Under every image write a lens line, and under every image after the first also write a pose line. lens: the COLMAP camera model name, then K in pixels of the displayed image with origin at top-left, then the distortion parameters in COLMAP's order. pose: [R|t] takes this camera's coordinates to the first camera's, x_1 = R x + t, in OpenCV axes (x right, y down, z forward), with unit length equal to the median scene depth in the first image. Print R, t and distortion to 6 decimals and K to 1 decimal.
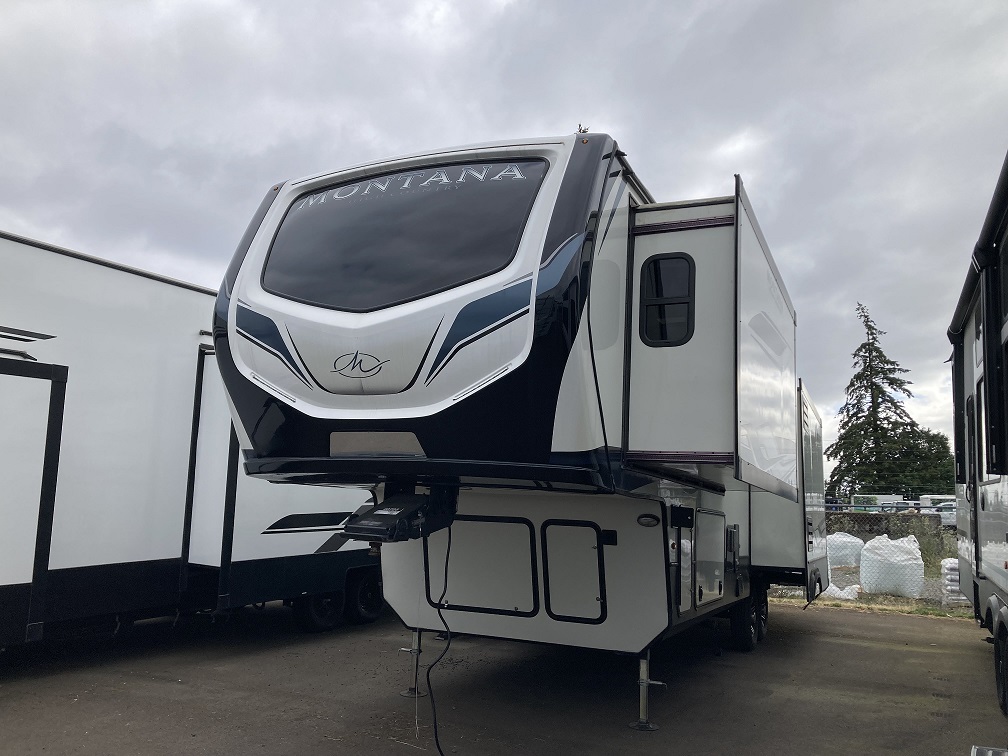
lens RADIAL K [[839.1, 0, 494.0], [0, 839.1, 376.7], [0, 0, 1]] dist [0.039199, -0.035711]
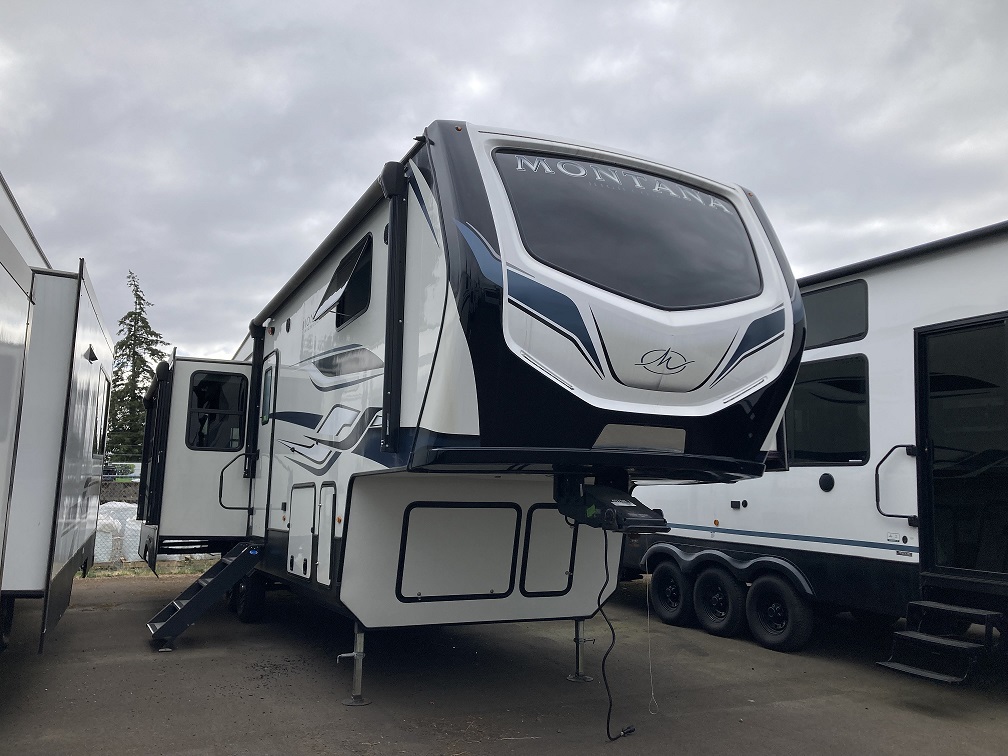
lens RADIAL K [[839.1, 0, 493.3], [0, 839.1, 376.2], [0, 0, 1]] dist [0.039199, -0.035711]
pose [[0.632429, 0.082088, 0.770257, -0.771800], [-0.111957, 0.993615, -0.013968, 0.029503], [-0.766485, -0.077401, 0.637581, 0.362199]]
